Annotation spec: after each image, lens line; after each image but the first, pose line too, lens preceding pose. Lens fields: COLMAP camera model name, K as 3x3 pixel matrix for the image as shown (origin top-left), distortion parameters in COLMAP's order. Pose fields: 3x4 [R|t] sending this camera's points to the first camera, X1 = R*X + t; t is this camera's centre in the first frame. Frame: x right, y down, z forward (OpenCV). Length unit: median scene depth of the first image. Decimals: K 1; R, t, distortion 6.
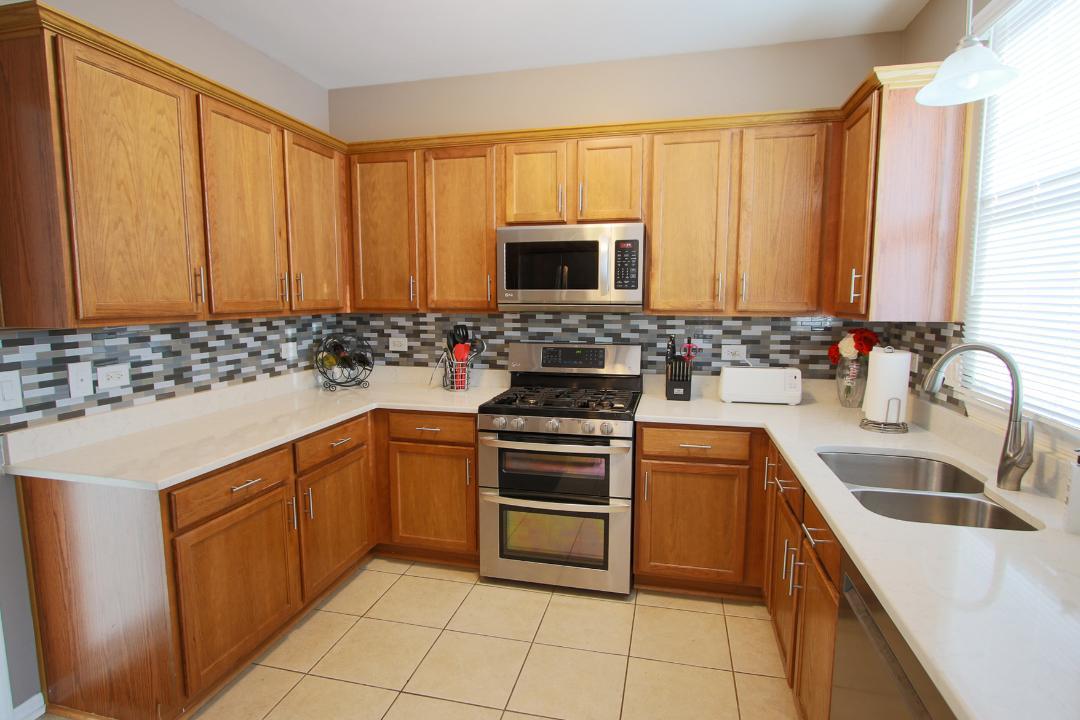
lens RADIAL K [[553.0, 0, 534.3], [0, 553.0, 360.2], [0, 0, 1]] dist [-0.012105, 0.001387]
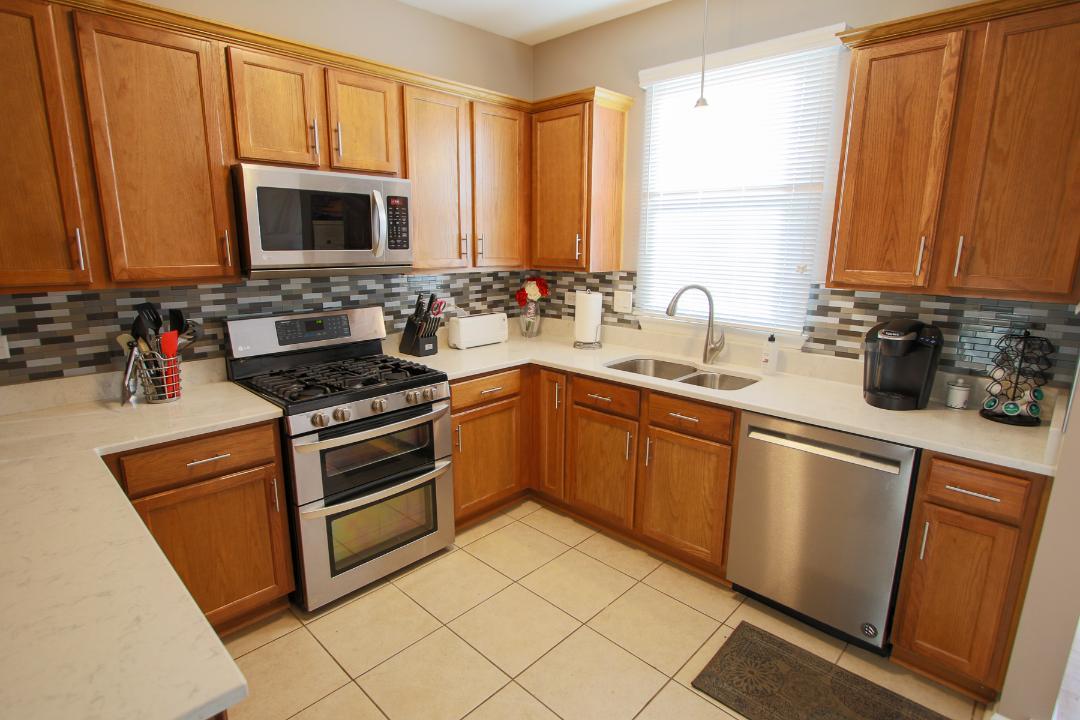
lens RADIAL K [[553.0, 0, 519.7], [0, 553.0, 359.7], [0, 0, 1]] dist [-0.012105, 0.001387]
pose [[0.514958, -0.179773, 0.838153, -0.511685], [0.094784, 0.983708, 0.152758, -0.060822], [-0.851959, 0.000779, 0.523608, 0.298052]]
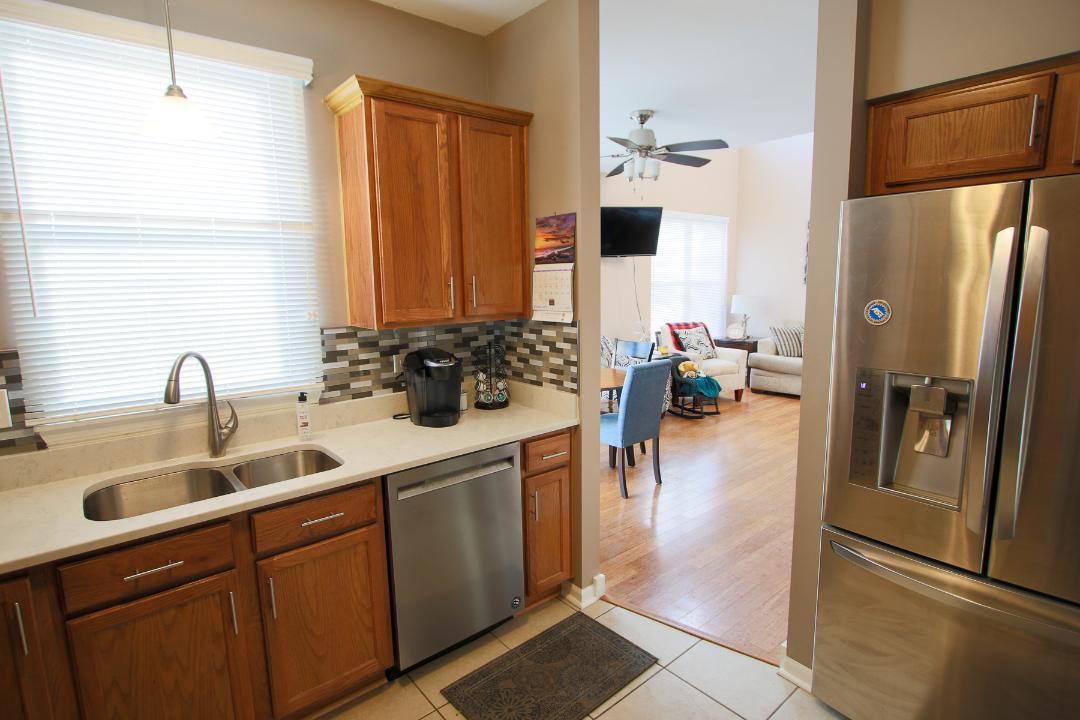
lens RADIAL K [[553.0, 0, 535.2], [0, 553.0, 359.6], [0, 0, 1]] dist [-0.012105, 0.001387]
pose [[-0.810019, -0.069639, 0.582253, -0.257493], [0.090239, 0.966293, 0.241110, -0.124704], [-0.579418, 0.247846, -0.776432, 0.800133]]
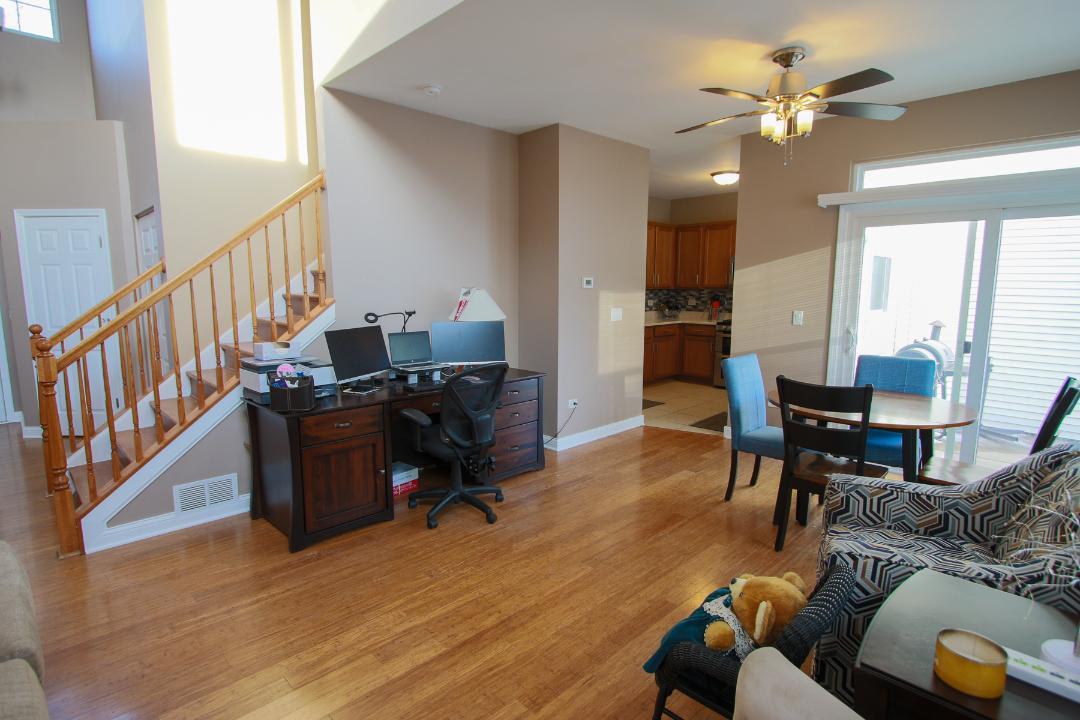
lens RADIAL K [[553.0, 0, 531.3], [0, 553.0, 355.0], [0, 0, 1]] dist [-0.012105, 0.001387]
pose [[0.845322, 0.068110, -0.529898, 0.539350], [-0.062196, 0.997642, 0.029011, 0.205704], [0.530624, 0.008434, 0.847565, -1.678253]]
